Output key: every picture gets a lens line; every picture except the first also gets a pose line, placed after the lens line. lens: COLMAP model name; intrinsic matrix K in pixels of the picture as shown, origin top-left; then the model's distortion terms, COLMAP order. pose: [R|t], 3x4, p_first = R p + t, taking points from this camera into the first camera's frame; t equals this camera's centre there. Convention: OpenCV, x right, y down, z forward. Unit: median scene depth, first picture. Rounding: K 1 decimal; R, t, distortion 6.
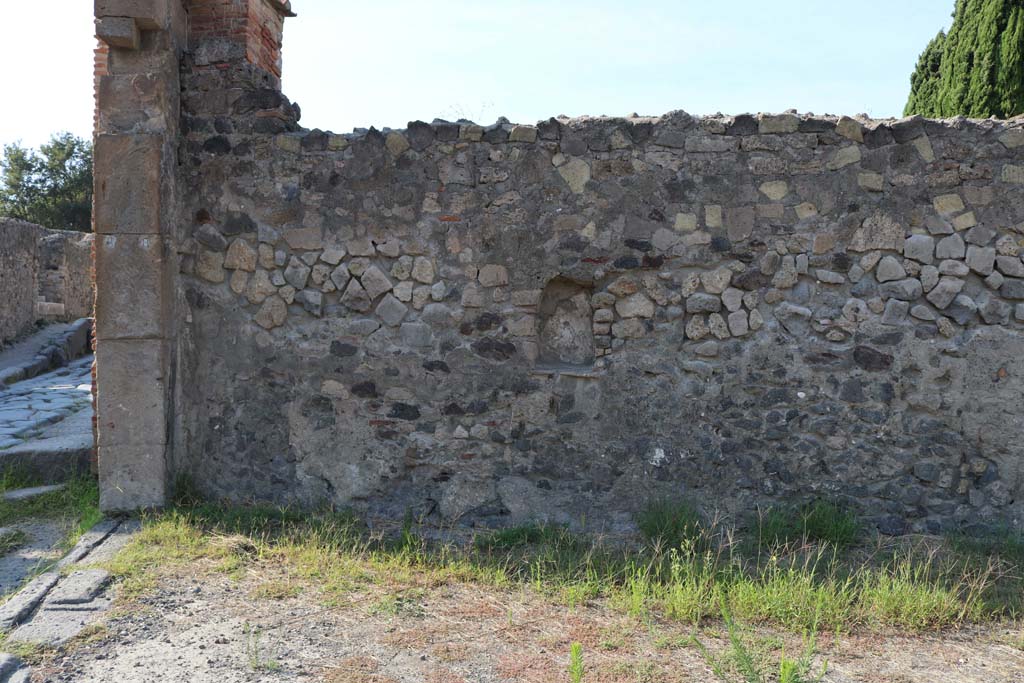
lens RADIAL K [[842.5, 0, 514.9], [0, 842.5, 346.7], [0, 0, 1]] dist [-0.158819, 0.114703]
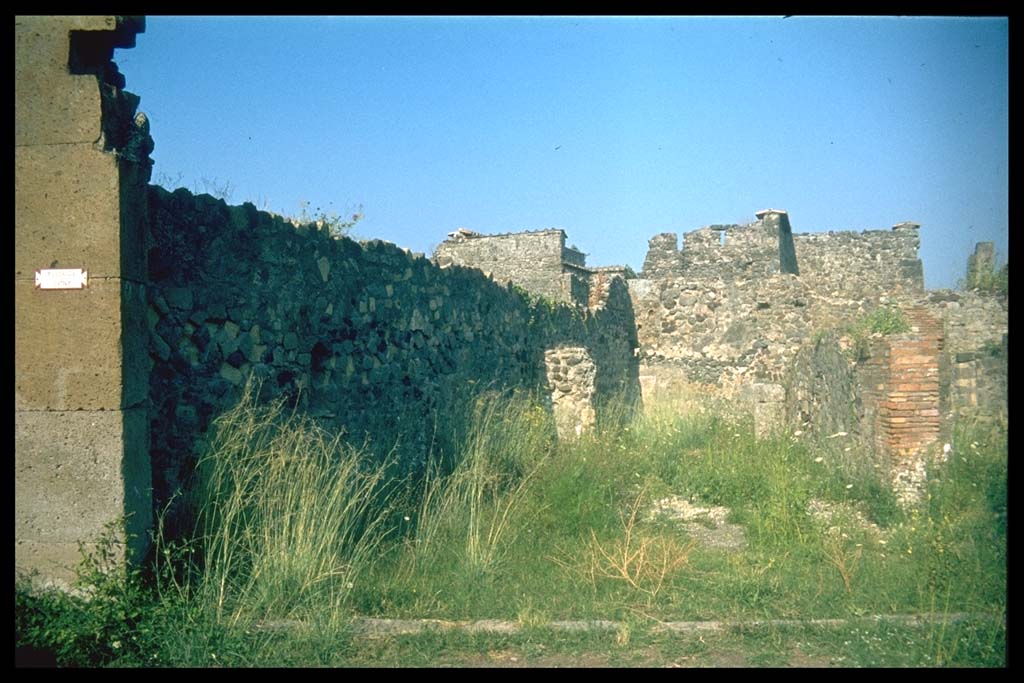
lens RADIAL K [[900.2, 0, 447.7], [0, 900.2, 365.4], [0, 0, 1]] dist [-0.112991, 0.044491]
pose [[0.231776, -0.008143, 0.972735, -1.258479], [0.050319, 0.998727, -0.003629, -0.032512], [-0.971467, 0.049788, 0.231890, 0.472989]]
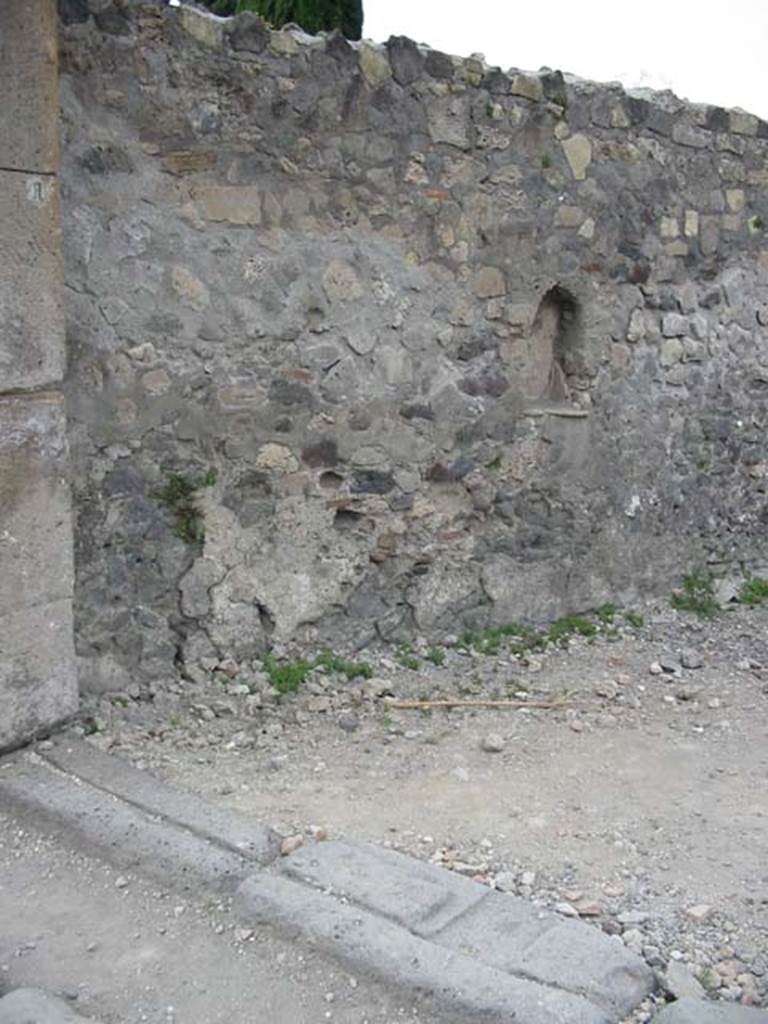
lens RADIAL K [[1049.4, 0, 362.0], [0, 1049.4, 503.4], [0, 0, 1]] dist [-0.115086, 0.000000]
pose [[0.731524, -0.114160, 0.672190, -0.726956], [0.009335, 0.987468, 0.157545, -0.039449], [-0.681751, -0.108973, 0.723422, 0.411406]]
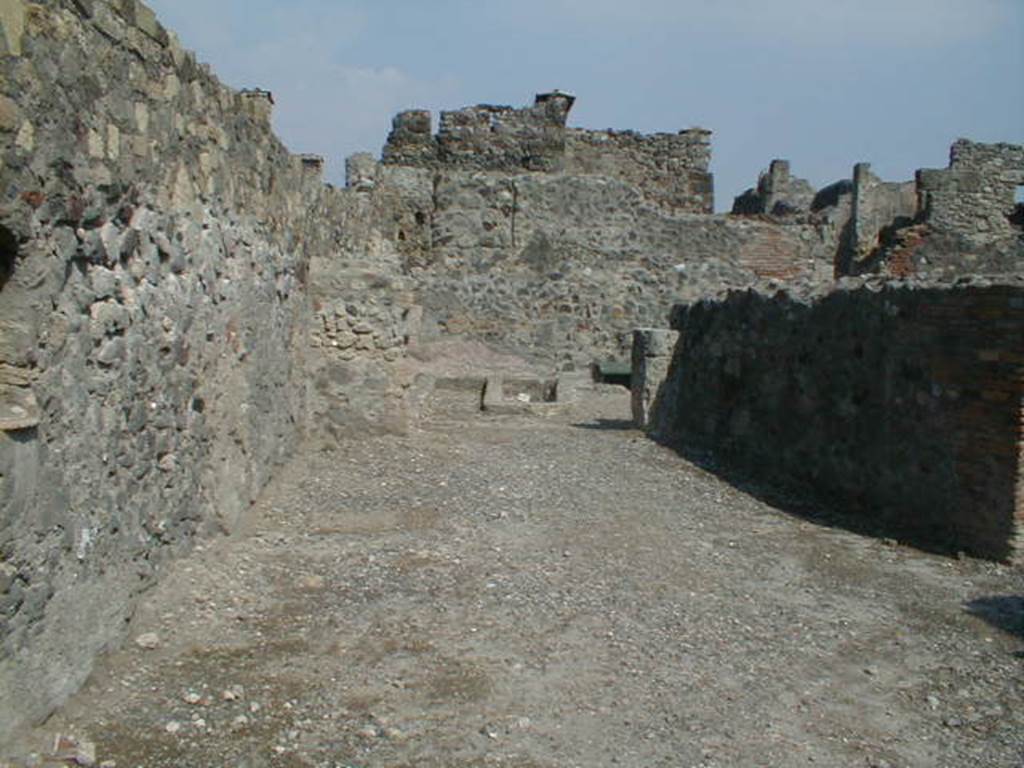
lens RADIAL K [[1049.4, 0, 530.5], [0, 1049.4, 375.1], [0, 0, 1]] dist [-0.115086, 0.000000]
pose [[-0.208943, -0.095131, 0.973290, -0.570047], [0.004852, 0.995144, 0.098308, -0.053804], [-0.977916, 0.025263, -0.207467, 0.818574]]
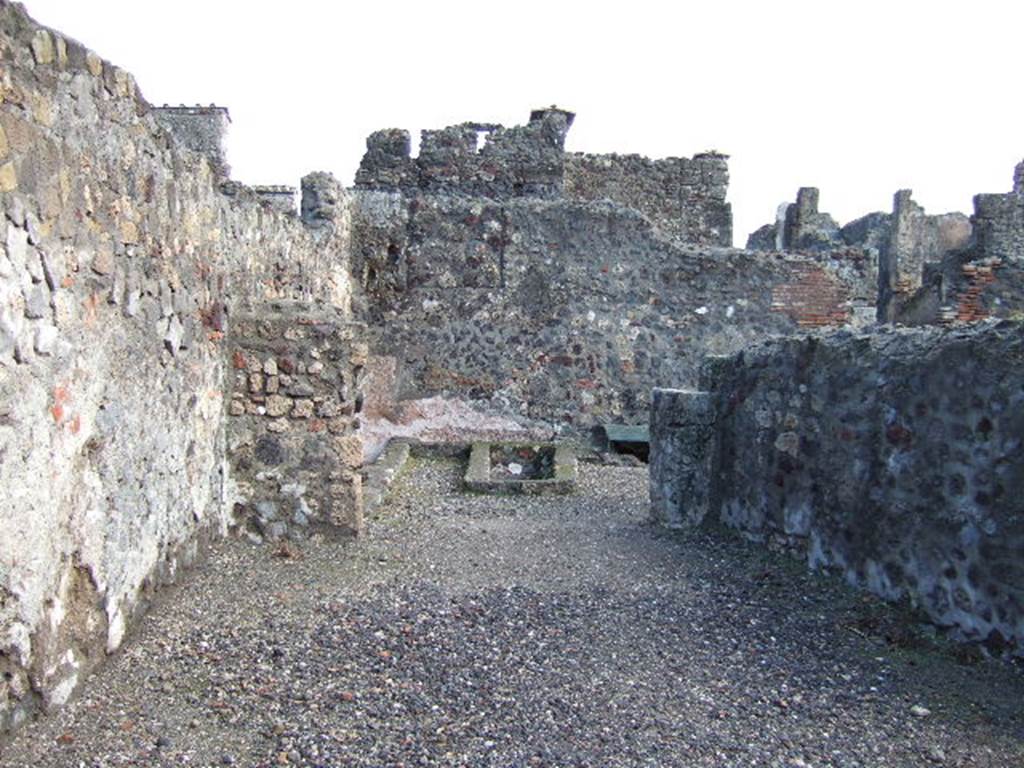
lens RADIAL K [[1099.6, 0, 510.9], [0, 1099.6, 386.0], [0, 0, 1]] dist [-0.053234, 0.000000]
pose [[-0.196194, -0.061323, 0.978646, -0.219242], [0.004652, 0.997973, 0.063467, -0.053792], [-0.980554, 0.017004, -0.195511, 0.738541]]
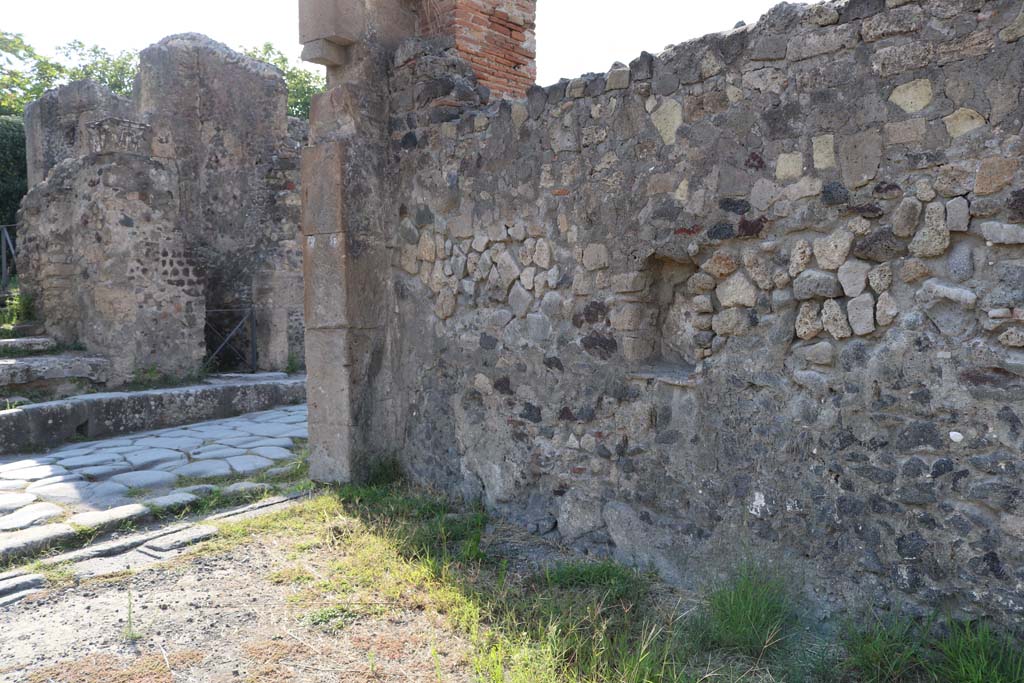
lens RADIAL K [[842.5, 0, 510.6], [0, 842.5, 346.0], [0, 0, 1]] dist [-0.158819, 0.114703]
pose [[0.727208, 0.024242, -0.685989, 0.483474], [-0.007265, 0.999592, 0.027623, -0.018947], [0.686378, -0.015104, 0.727088, 0.342230]]
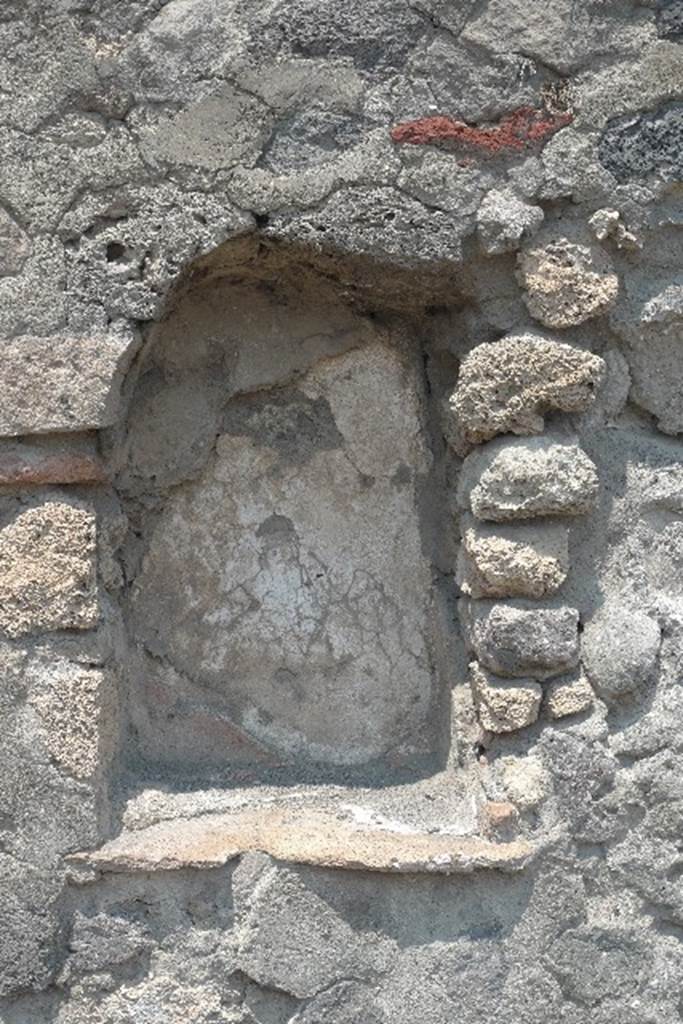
lens RADIAL K [[1613.5, 0, 335.8], [0, 1613.5, 509.0], [0, 0, 1]] dist [-0.120492, 0.000000]
pose [[0.970498, -0.047778, 0.236326, -0.004354], [0.045132, 0.998843, 0.016594, -0.037701], [-0.236845, -0.005438, 0.971532, 0.701528]]
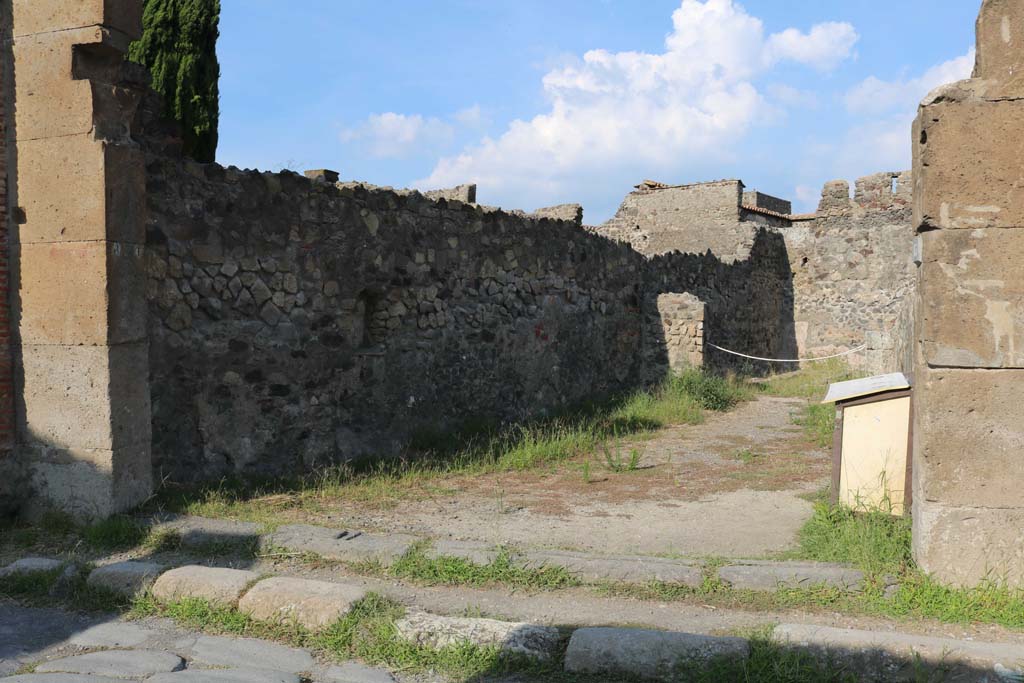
lens RADIAL K [[842.5, 0, 504.5], [0, 842.5, 337.4], [0, 0, 1]] dist [-0.158819, 0.114703]
pose [[0.444569, -0.036938, 0.894983, -1.176437], [0.041524, 0.998925, 0.020601, -0.018472], [-0.894782, 0.028005, 0.445625, 0.104918]]
